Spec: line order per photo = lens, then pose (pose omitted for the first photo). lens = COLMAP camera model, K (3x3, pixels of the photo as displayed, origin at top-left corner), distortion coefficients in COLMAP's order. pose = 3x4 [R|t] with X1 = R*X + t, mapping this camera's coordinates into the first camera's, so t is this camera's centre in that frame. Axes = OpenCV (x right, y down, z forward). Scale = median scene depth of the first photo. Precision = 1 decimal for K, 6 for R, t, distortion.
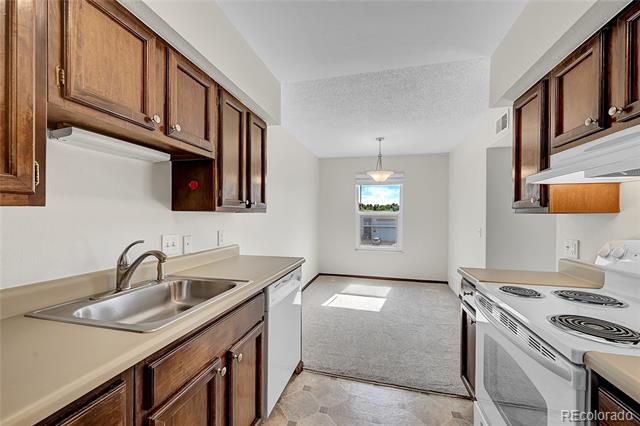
lens RADIAL K [[254.8, 0, 316.4], [0, 254.8, 215.3], [0, 0, 1]] dist [-0.007560, 0.000411]
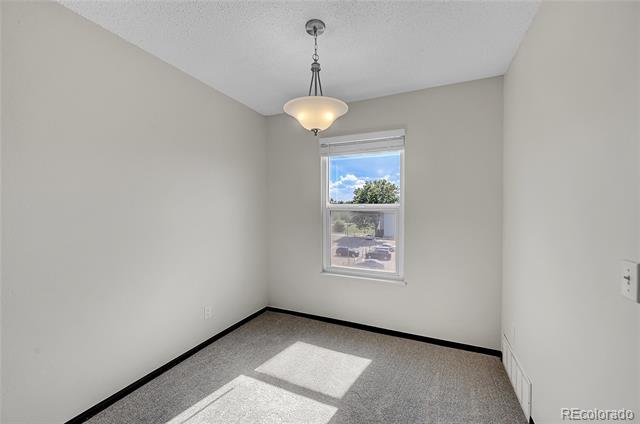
lens RADIAL K [[254.8, 0, 323.5], [0, 254.8, 212.4], [0, 0, 1]] dist [-0.007560, 0.000411]
pose [[0.987111, -0.011093, -0.159650, 0.278152], [0.012400, 0.999897, 0.007191, 0.000475], [0.159554, -0.009078, 0.987147, 0.498963]]
